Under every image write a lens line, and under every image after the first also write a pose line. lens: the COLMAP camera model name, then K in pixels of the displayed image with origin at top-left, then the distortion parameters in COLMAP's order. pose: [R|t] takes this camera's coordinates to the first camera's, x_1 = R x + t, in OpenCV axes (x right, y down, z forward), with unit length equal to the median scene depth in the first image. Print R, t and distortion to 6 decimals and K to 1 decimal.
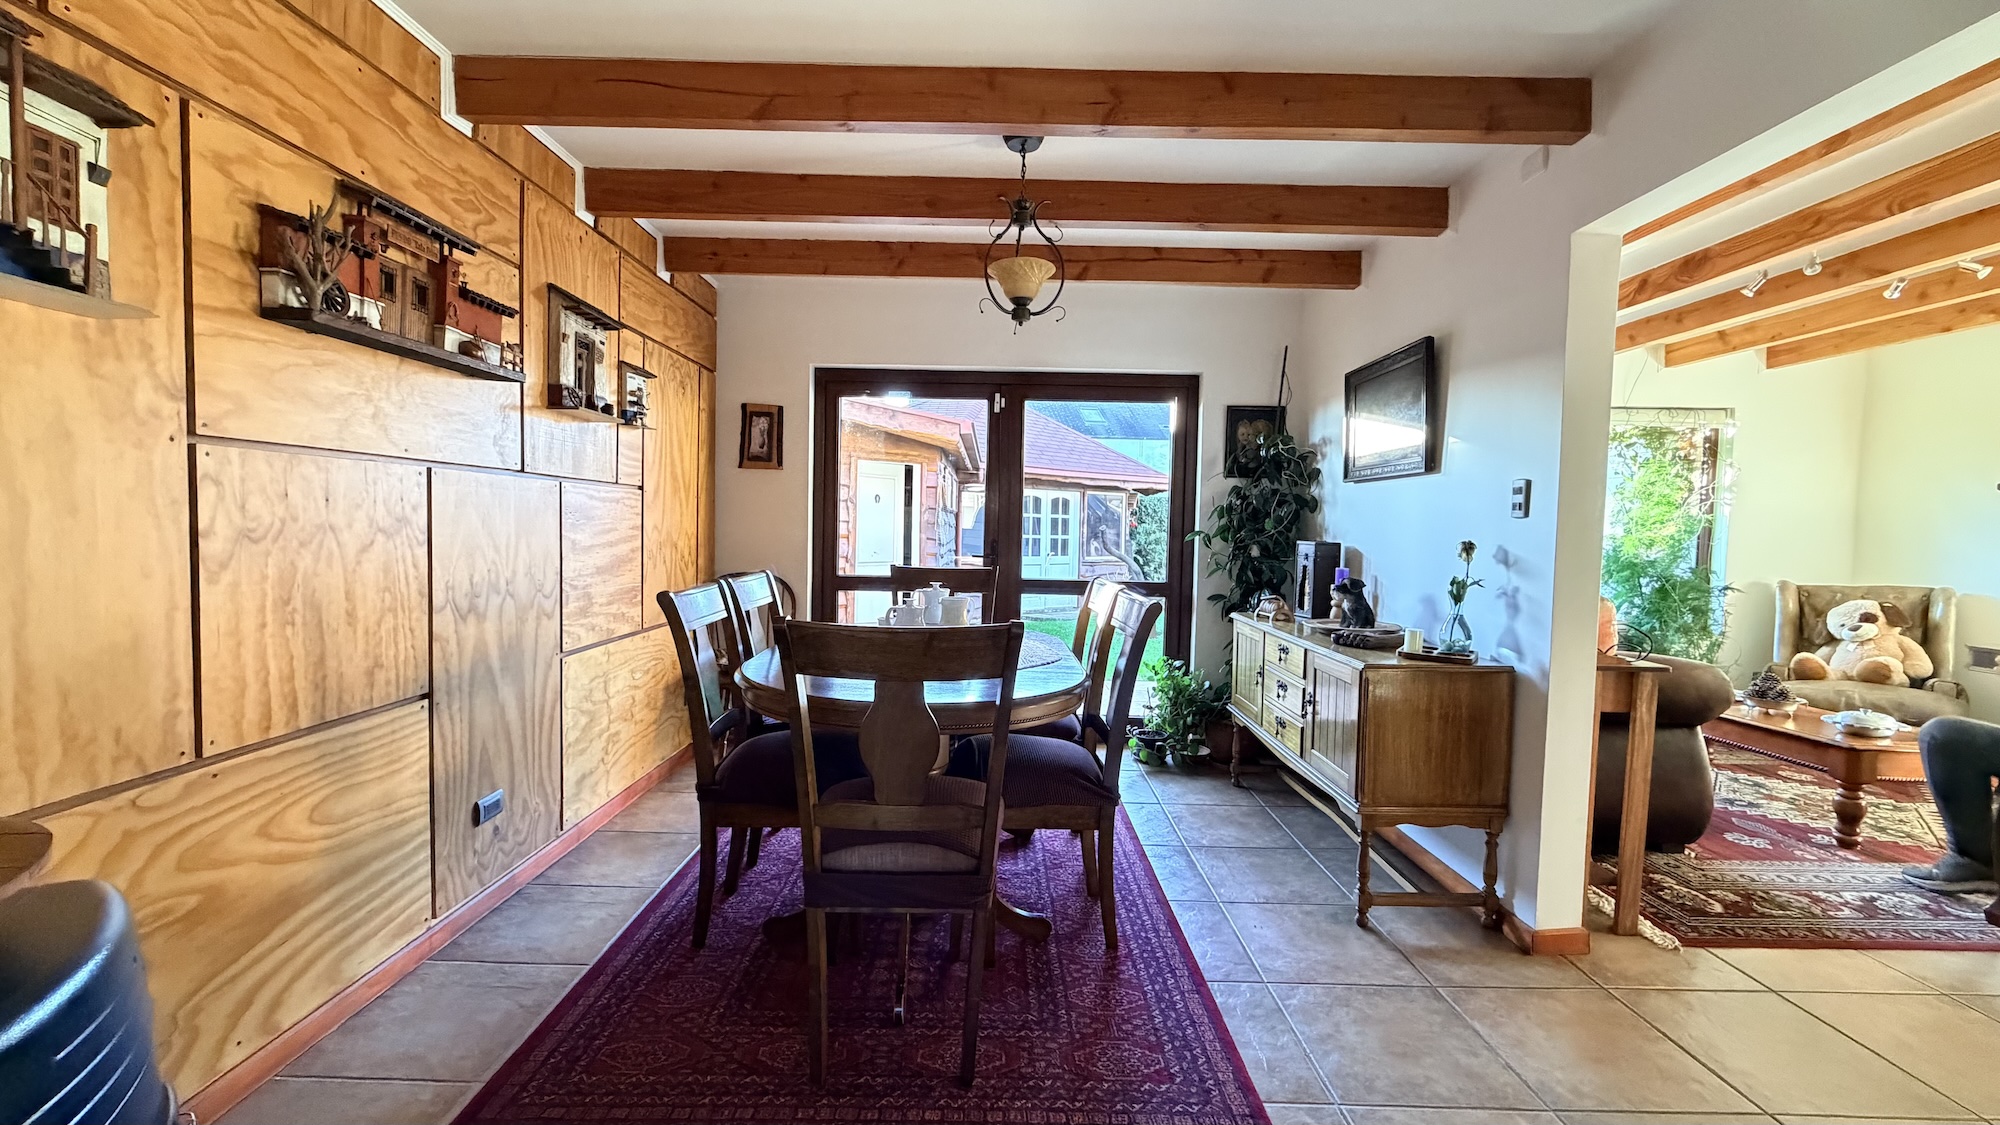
lens RADIAL K [[799.8, 0, 993.4], [0, 799.8, 560.9], [0, 0, 1]] dist [0.001724, 0.000190]
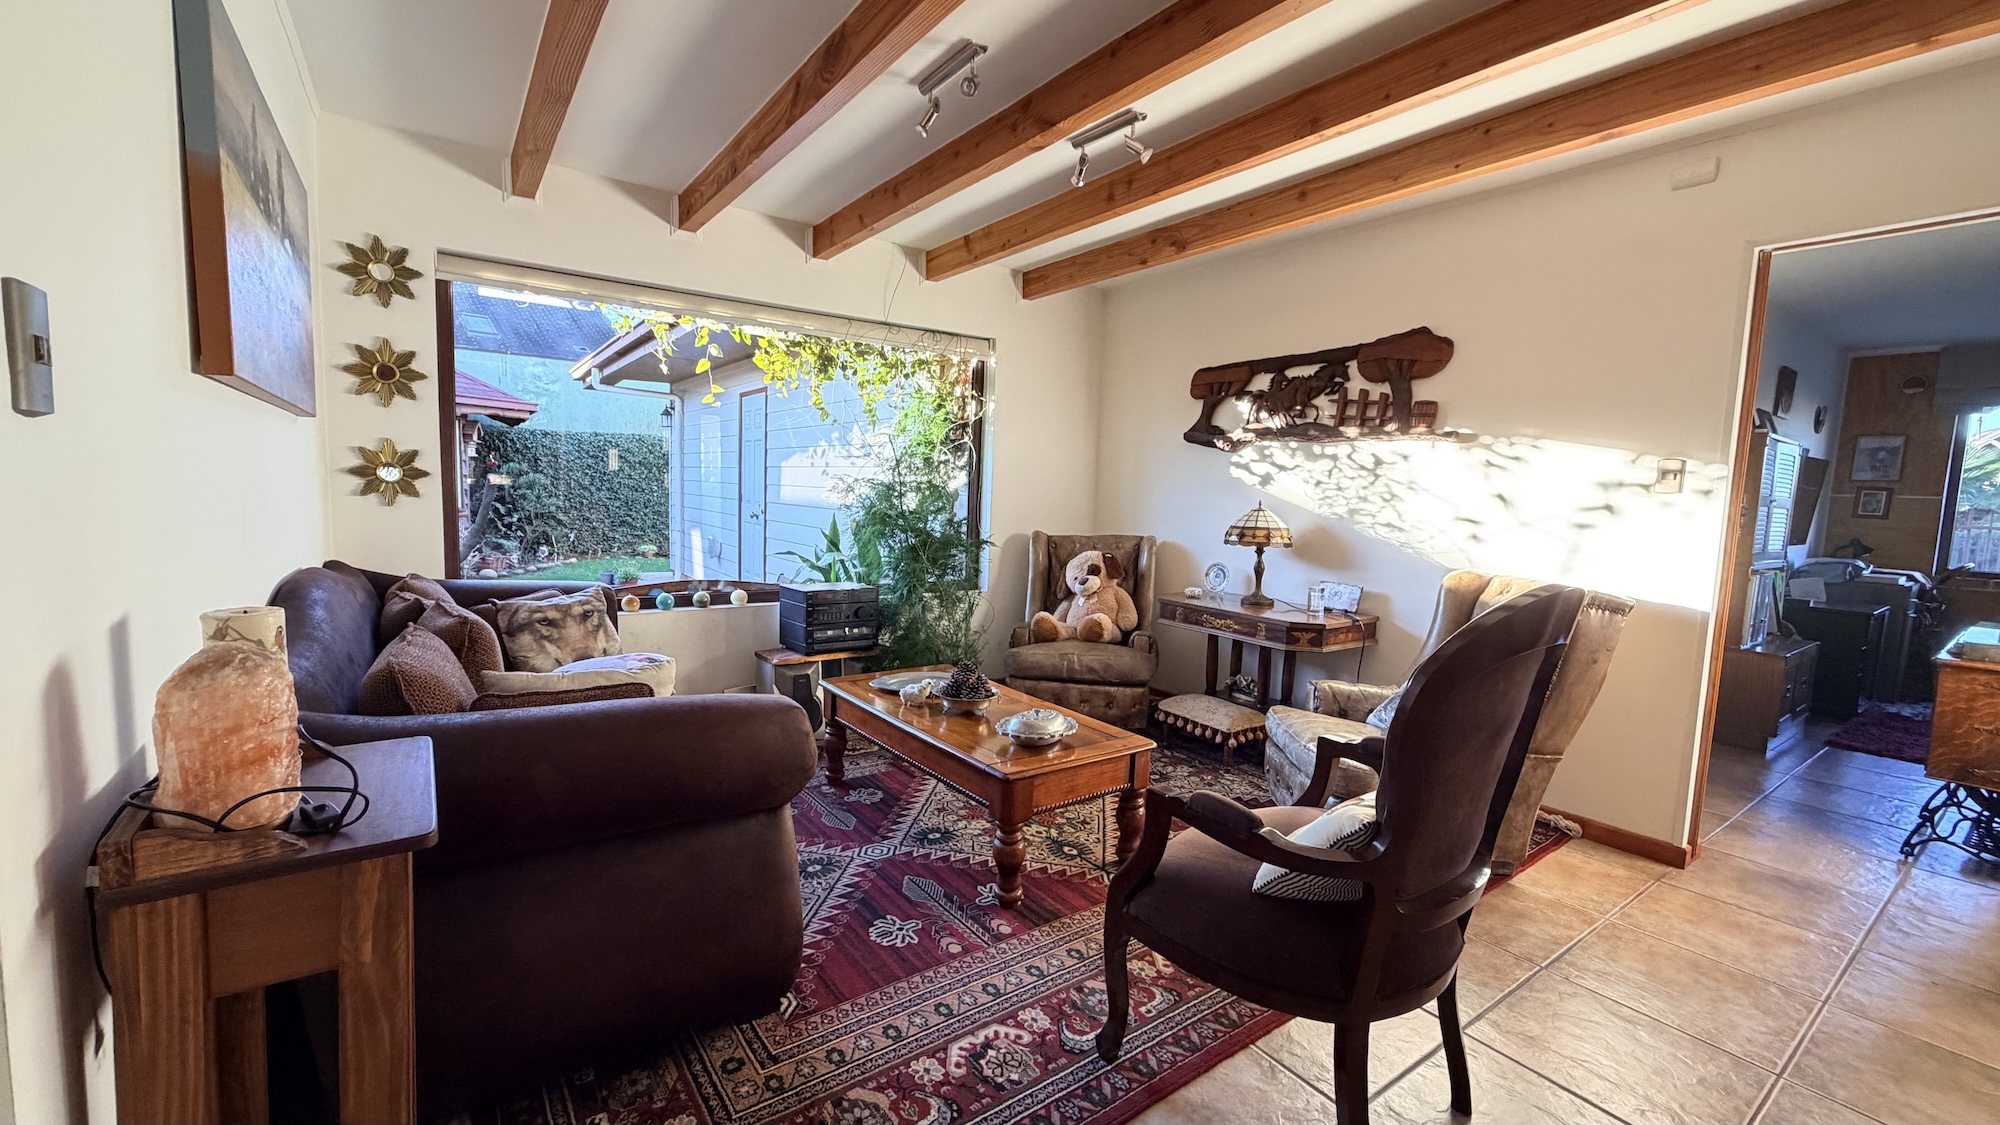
lens RADIAL K [[799.8, 0, 997.8], [0, 799.8, 552.6], [0, 0, 1]] dist [0.001724, 0.000190]
pose [[0.816352, -0.041628, 0.576052, 0.483274], [0.006346, 0.997985, 0.063124, -0.010765], [-0.577520, -0.047876, 0.814972, 0.313959]]
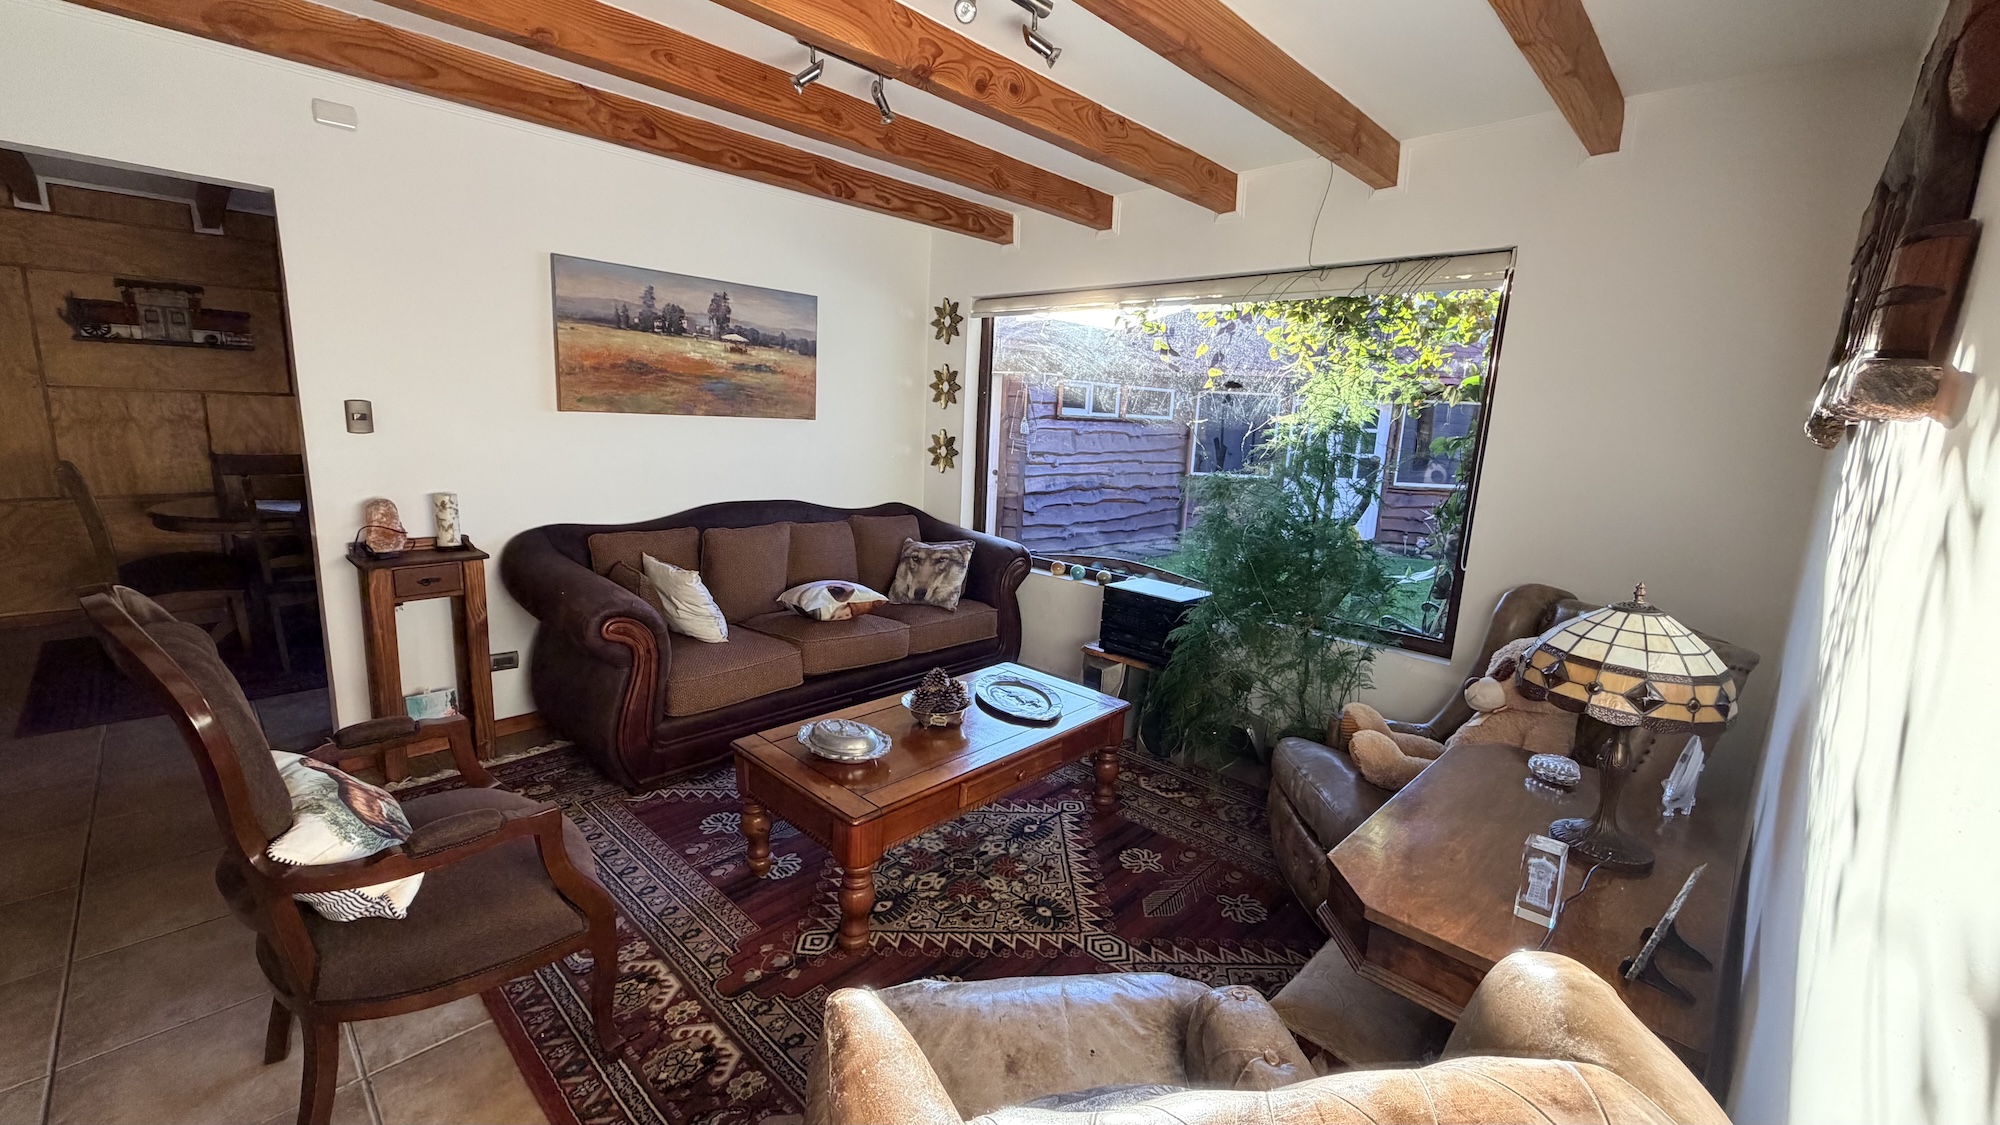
lens RADIAL K [[799.8, 0, 999.2], [0, 799.8, 555.5], [0, 0, 1]] dist [0.001724, 0.000190]
pose [[0.716404, 0.141335, -0.683220, 1.299574], [-0.059912, 0.988111, 0.141585, -0.059386], [0.695109, -0.060499, 0.716354, 0.461391]]
